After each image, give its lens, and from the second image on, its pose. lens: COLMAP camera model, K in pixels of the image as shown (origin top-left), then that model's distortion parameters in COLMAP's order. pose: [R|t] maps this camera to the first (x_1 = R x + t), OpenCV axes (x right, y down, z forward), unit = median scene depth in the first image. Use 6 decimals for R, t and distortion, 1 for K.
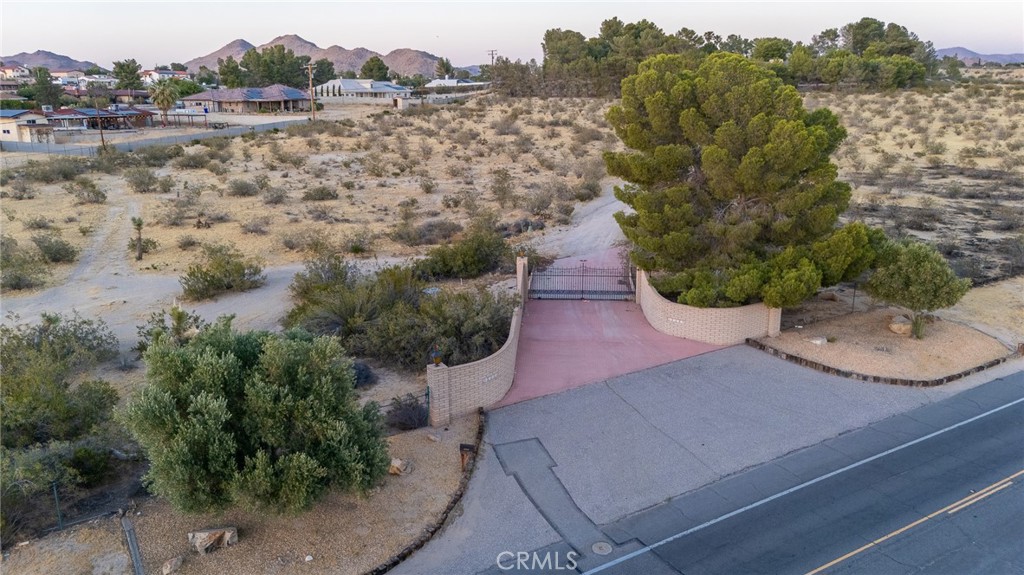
lens RADIAL K [[752.8, 0, 515.4], [0, 752.8, 286.1], [0, 0, 1]] dist [0.069950, -0.033700]
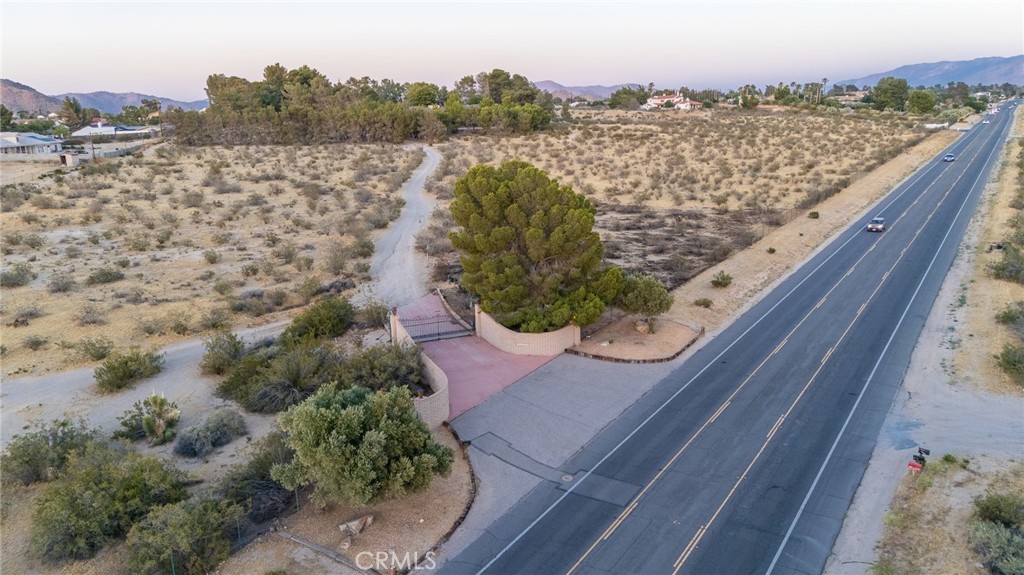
lens RADIAL K [[752.8, 0, 517.3], [0, 752.8, 278.7], [0, 0, 1]] dist [0.069950, -0.033700]
pose [[0.895344, -0.111264, 0.431254, -0.238733], [0.130592, 0.991317, -0.015366, -0.034605], [-0.425800, 0.070076, 0.902100, -0.194143]]
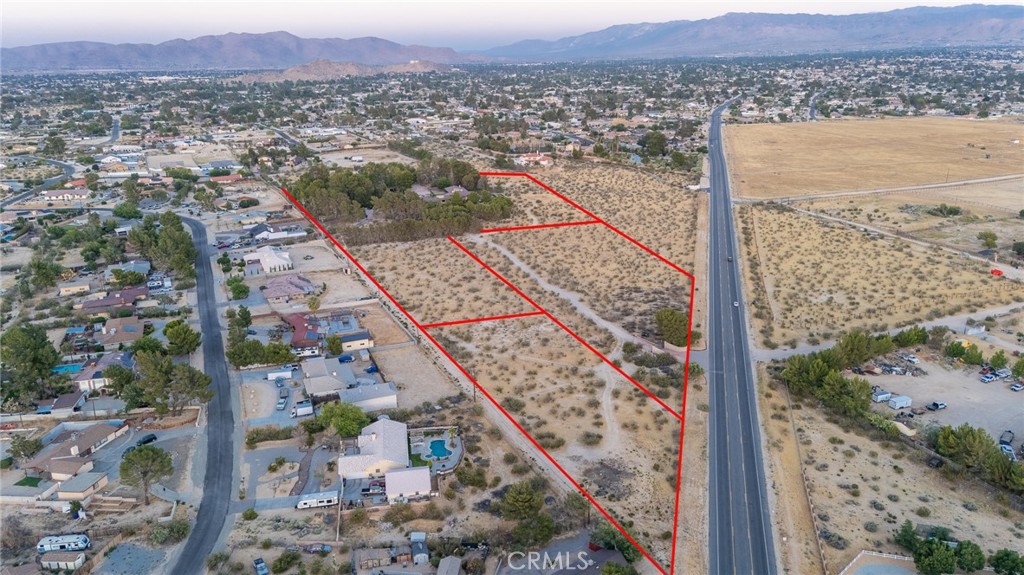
lens RADIAL K [[752.8, 0, 505.9], [0, 752.8, 287.2], [0, 0, 1]] dist [0.069950, -0.033700]
pose [[0.708005, -0.213172, 0.673266, -3.257997], [0.190872, 0.975635, 0.108188, -0.933562], [-0.679924, 0.051910, 0.731443, -1.817676]]
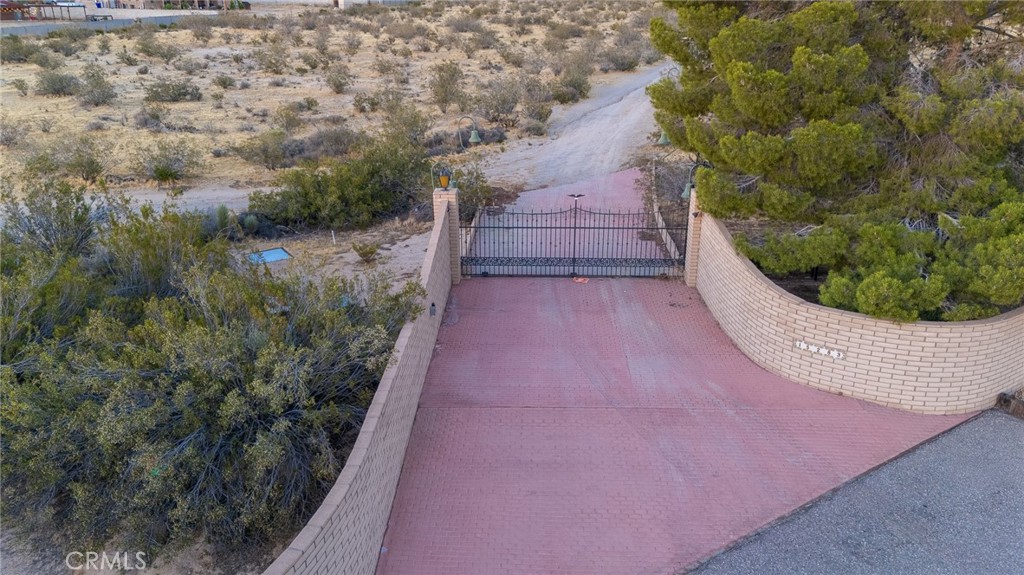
lens RADIAL K [[752.8, 0, 510.8], [0, 752.8, 292.5], [0, 0, 1]] dist [0.069950, -0.033700]
pose [[0.999536, -0.007928, 0.029422, 0.022958], [0.004935, 0.994931, 0.100437, -0.013925], [-0.030069, -0.100245, 0.994508, 0.346852]]
